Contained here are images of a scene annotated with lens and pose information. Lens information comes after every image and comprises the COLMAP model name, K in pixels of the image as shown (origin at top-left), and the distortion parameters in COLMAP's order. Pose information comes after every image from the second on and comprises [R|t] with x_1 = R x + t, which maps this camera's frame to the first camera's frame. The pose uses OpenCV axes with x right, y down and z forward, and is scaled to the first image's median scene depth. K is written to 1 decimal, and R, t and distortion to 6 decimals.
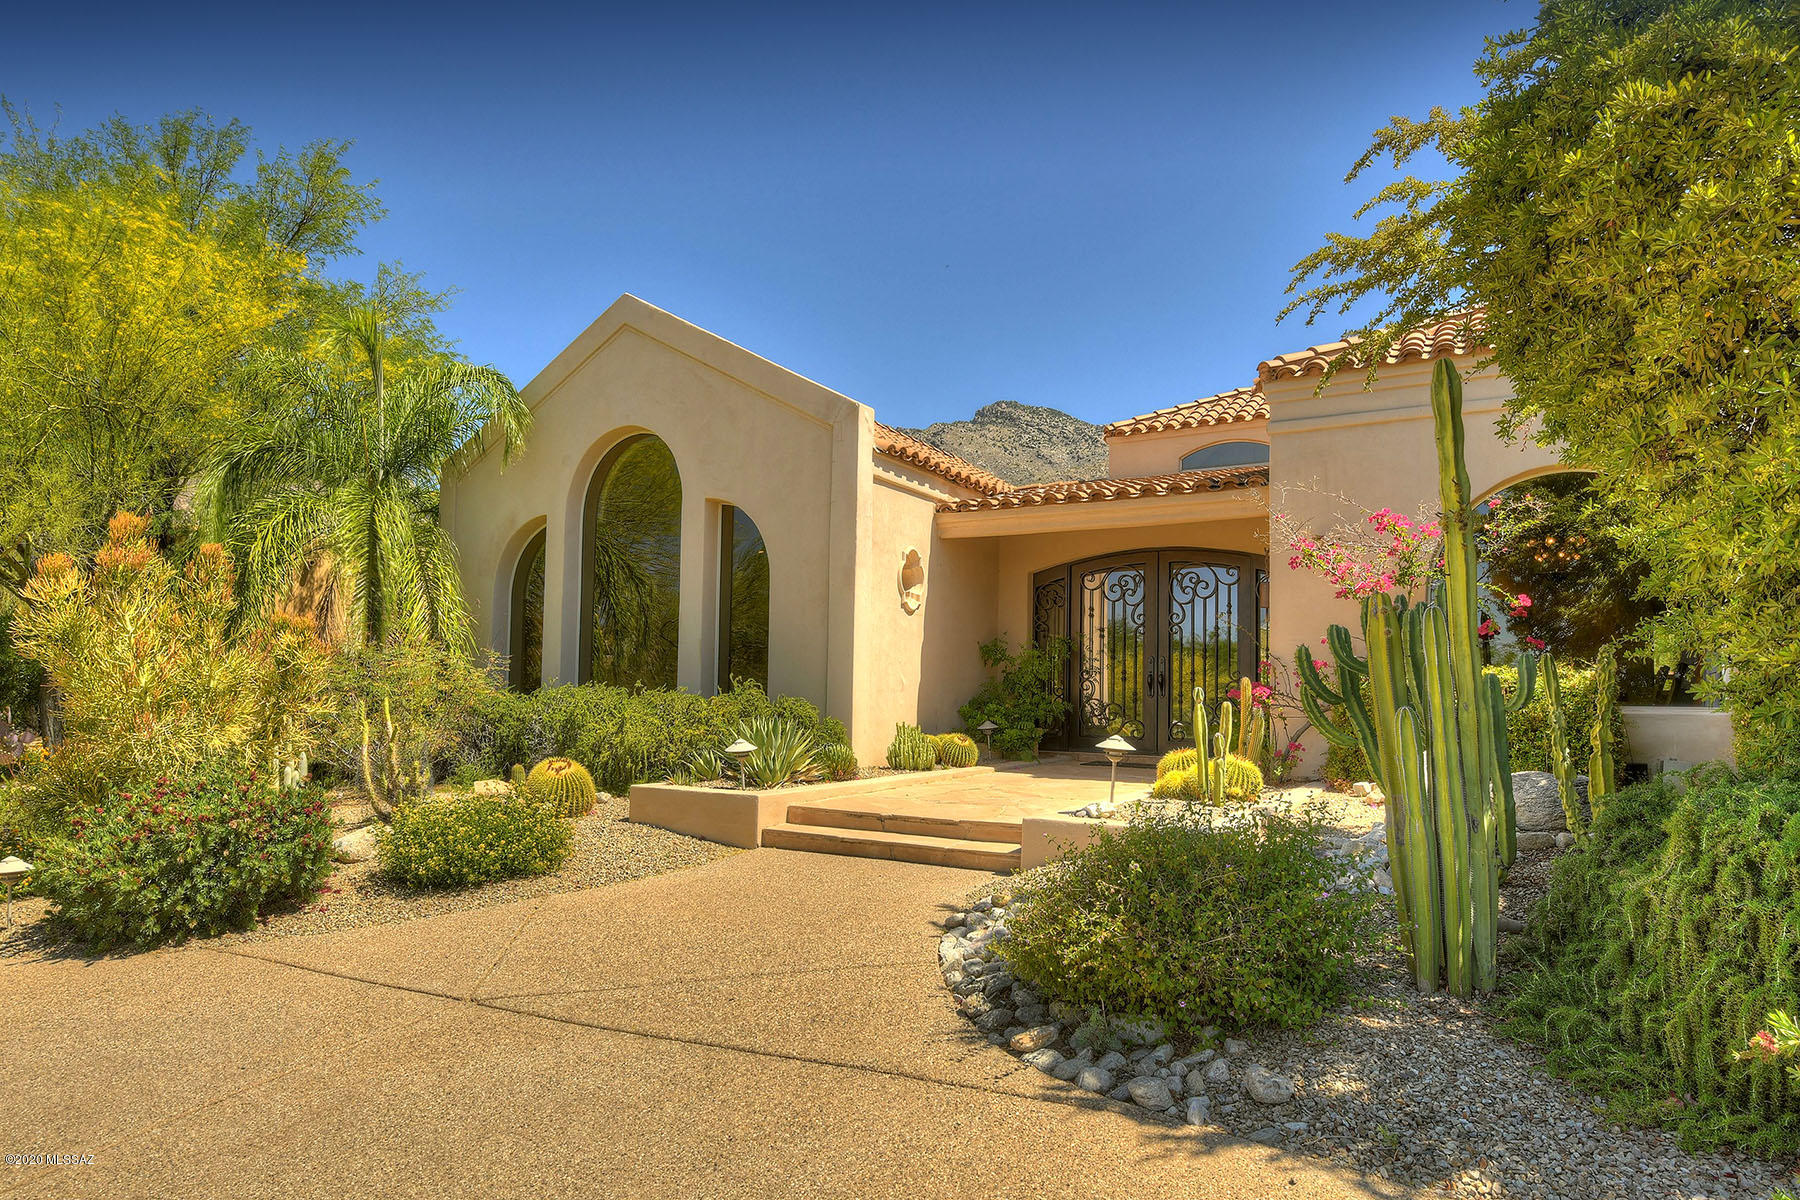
lens RADIAL K [[1096.4, 0, 901.6], [0, 1096.4, 661.8], [0, 0, 1]] dist [-0.001051, -0.000317]
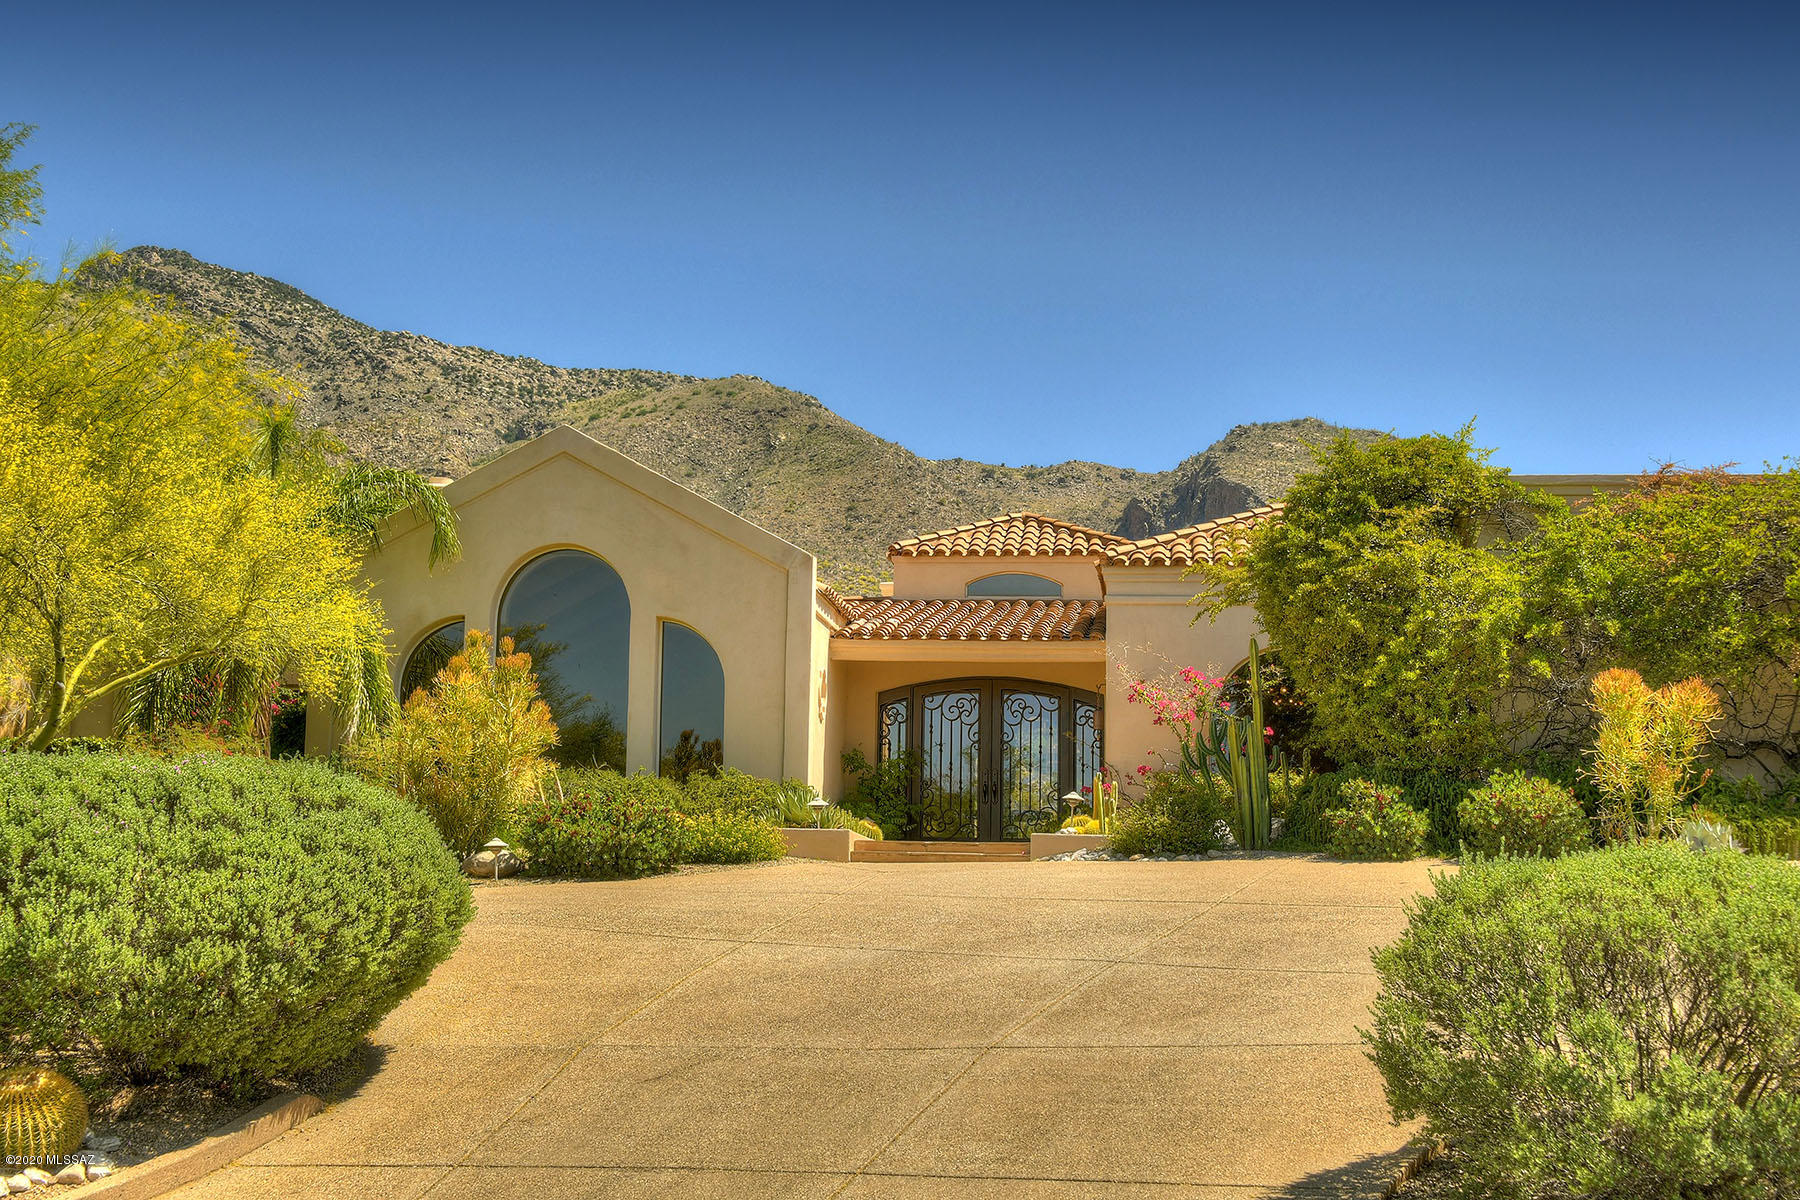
lens RADIAL K [[2726.2, 0, 900.0], [0, 2726.2, 600.0], [0, 0, 1]] dist [0.162937, -0.074854]
pose [[0.921504, 0.063336, 0.383170, -1.018392], [-0.022831, 0.993741, -0.109353, 0.141338], [-0.387698, 0.092021, 0.917182, -1.710498]]
